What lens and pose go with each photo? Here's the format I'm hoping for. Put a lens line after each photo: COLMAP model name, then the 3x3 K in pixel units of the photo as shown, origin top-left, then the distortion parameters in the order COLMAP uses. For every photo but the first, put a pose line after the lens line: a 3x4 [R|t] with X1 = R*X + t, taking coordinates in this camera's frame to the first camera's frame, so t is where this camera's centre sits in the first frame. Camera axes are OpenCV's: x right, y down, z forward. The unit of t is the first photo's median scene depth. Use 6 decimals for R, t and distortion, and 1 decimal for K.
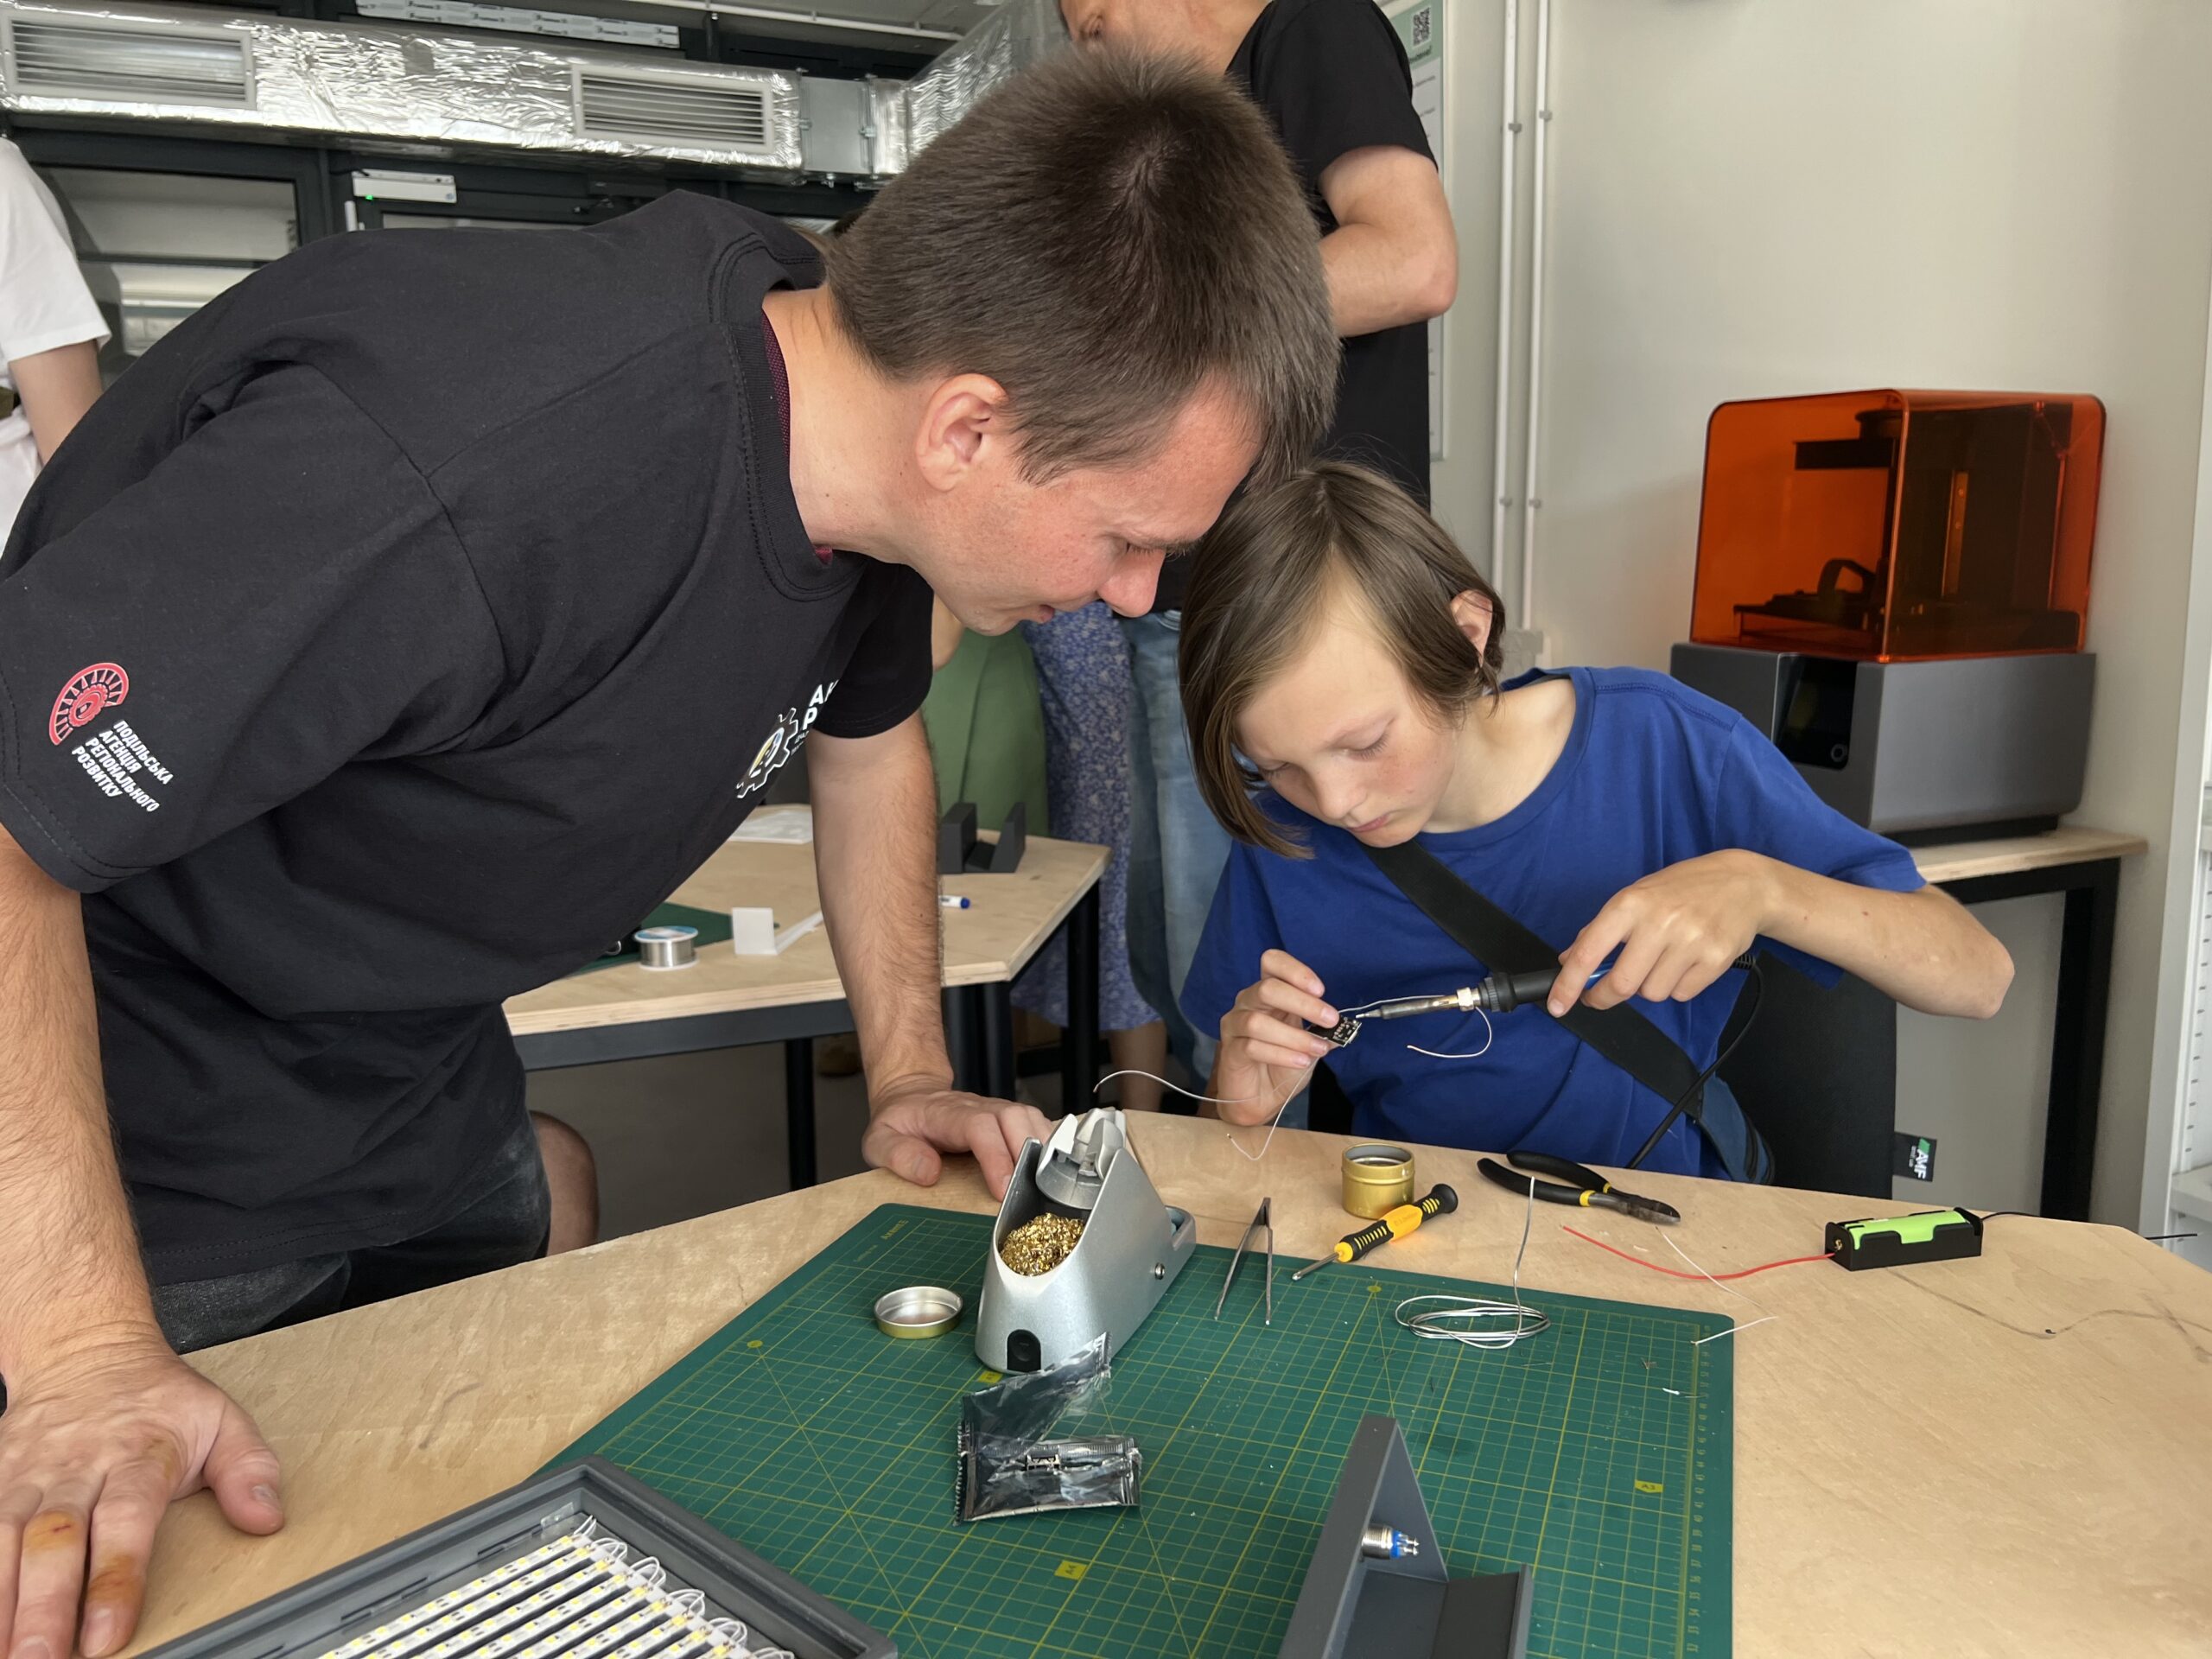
lens RADIAL K [[1648.2, 0, 1082.1], [0, 1648.2, 834.7], [0, 0, 1]] dist [0.030883, -0.036679]
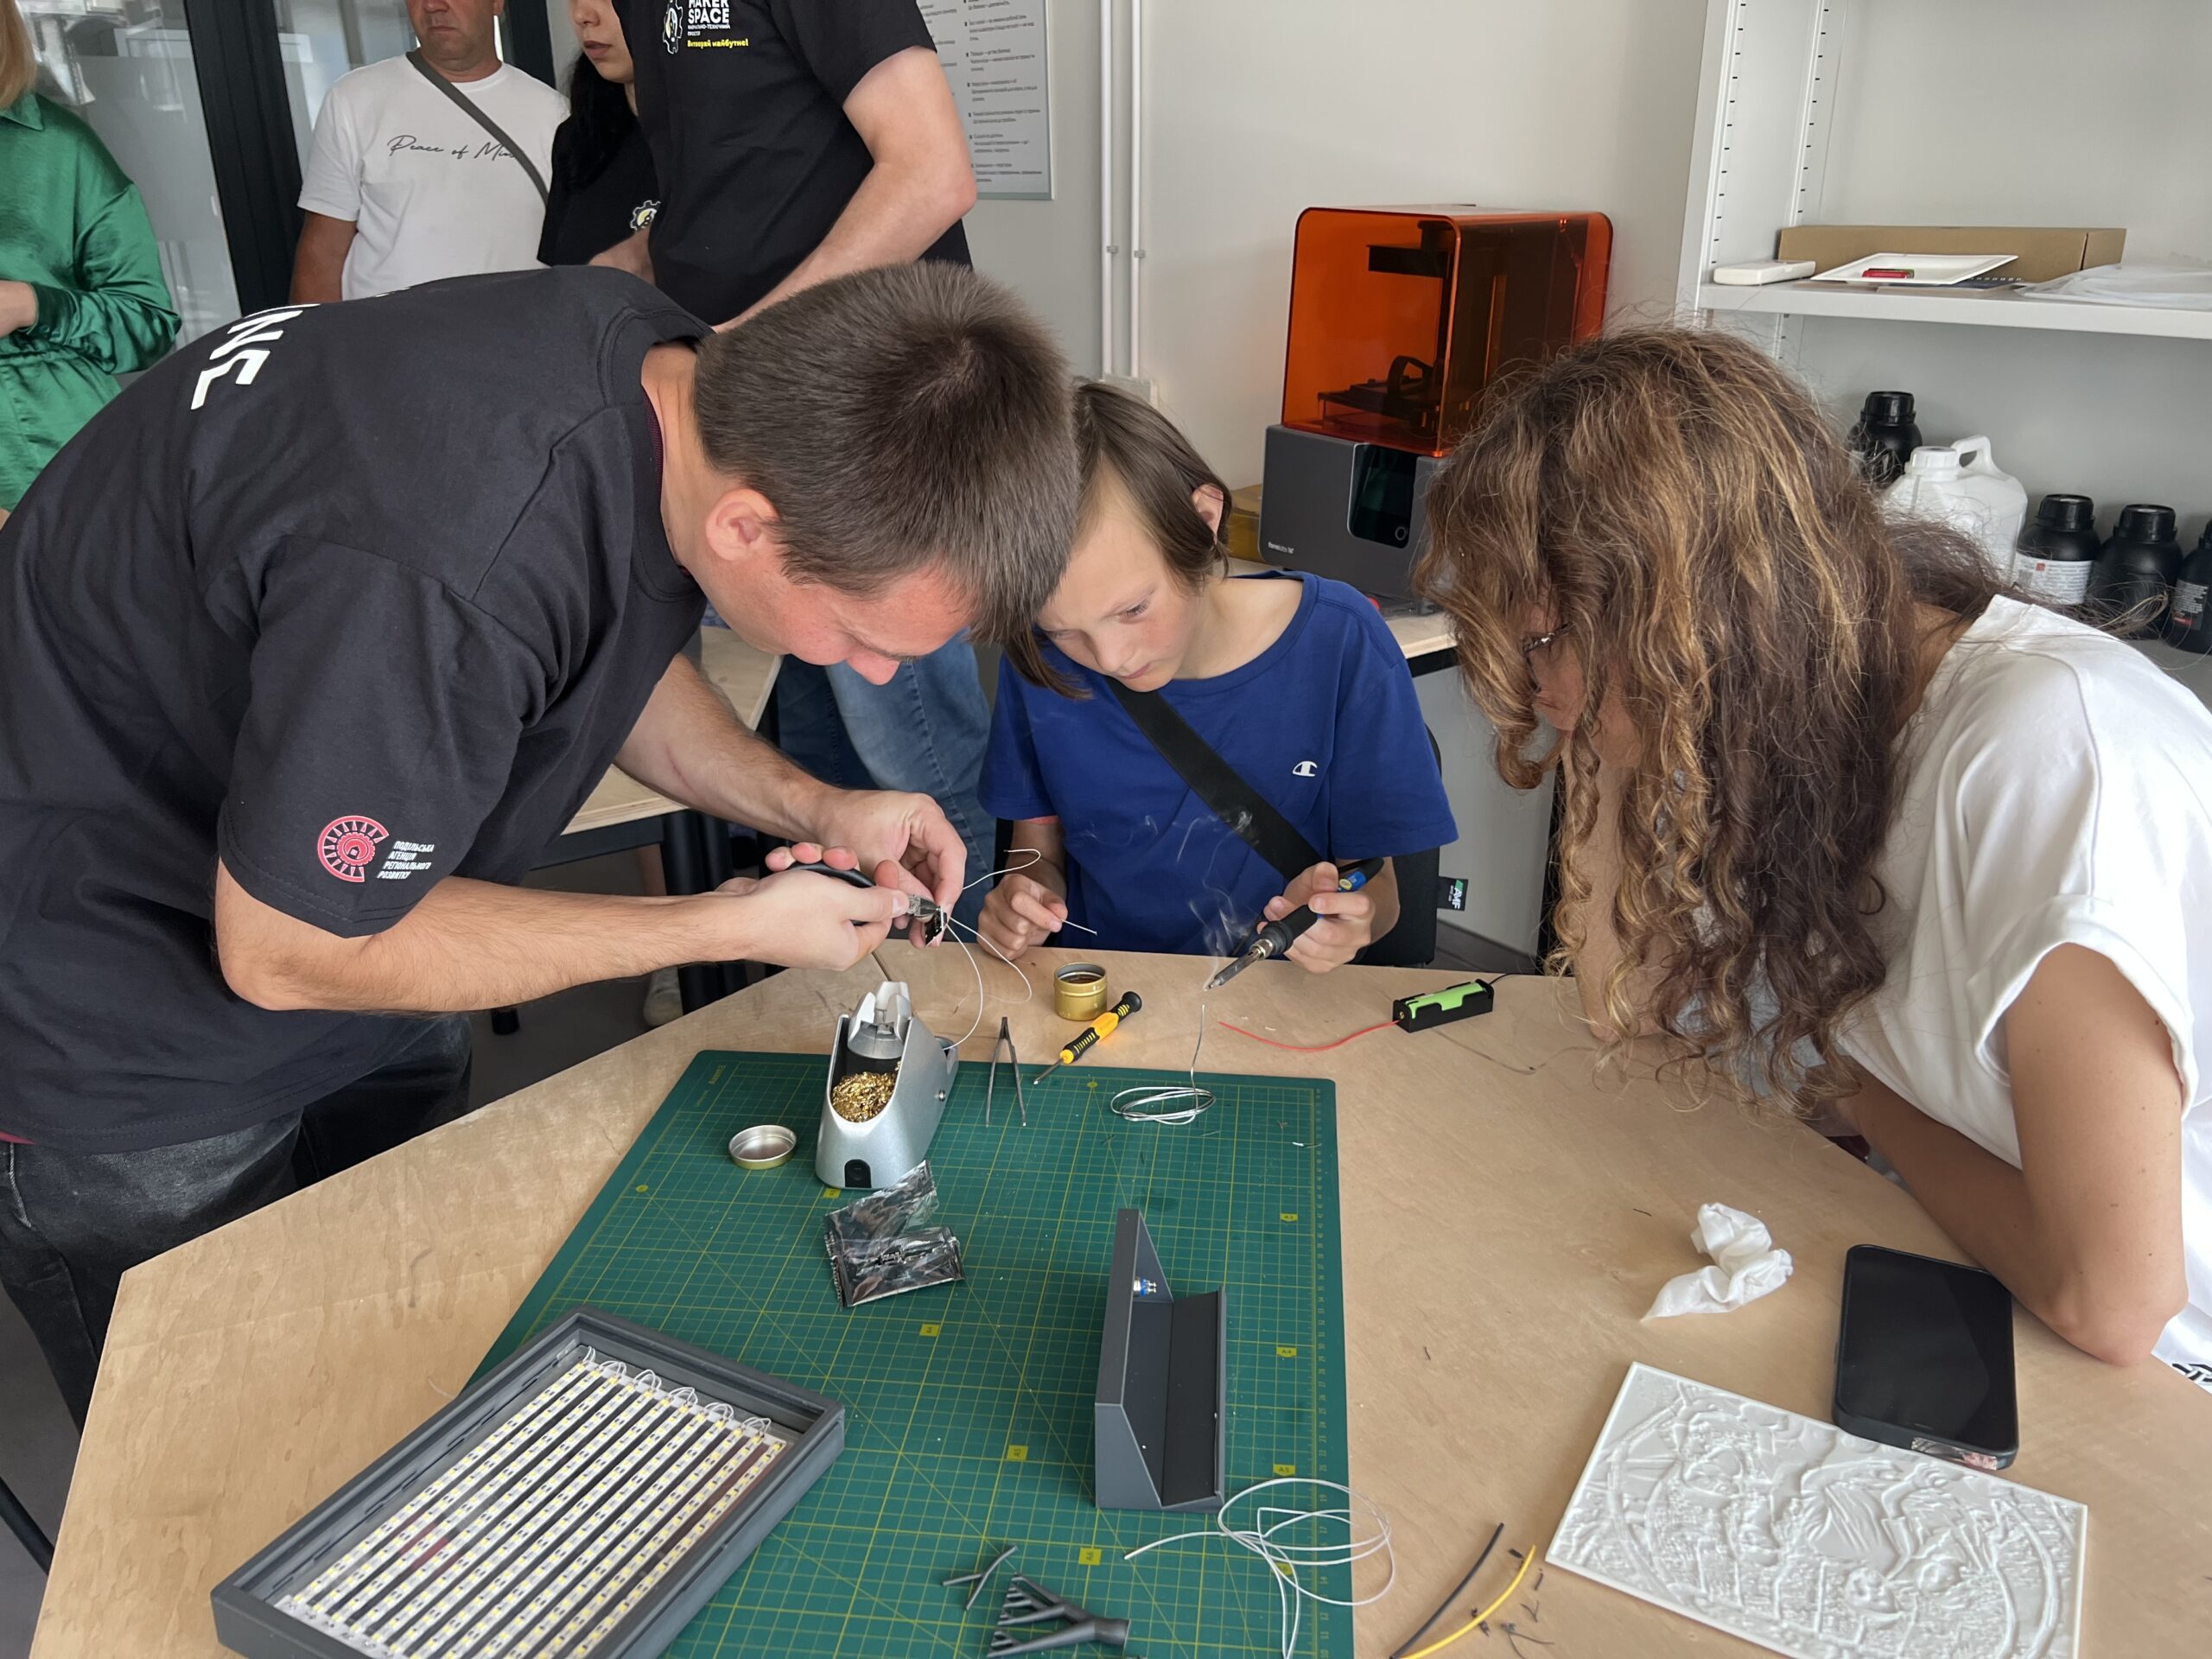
lens RADIAL K [[1648.2, 0, 1094.1], [0, 1648.2, 825.8], [0, 0, 1]] dist [0.030883, -0.036679]
pose [[0.967954, -0.079479, 0.238219, -0.138052], [0.029227, 0.977804, 0.207475, -0.231830], [-0.249422, -0.193863, 0.948792, -0.275860]]
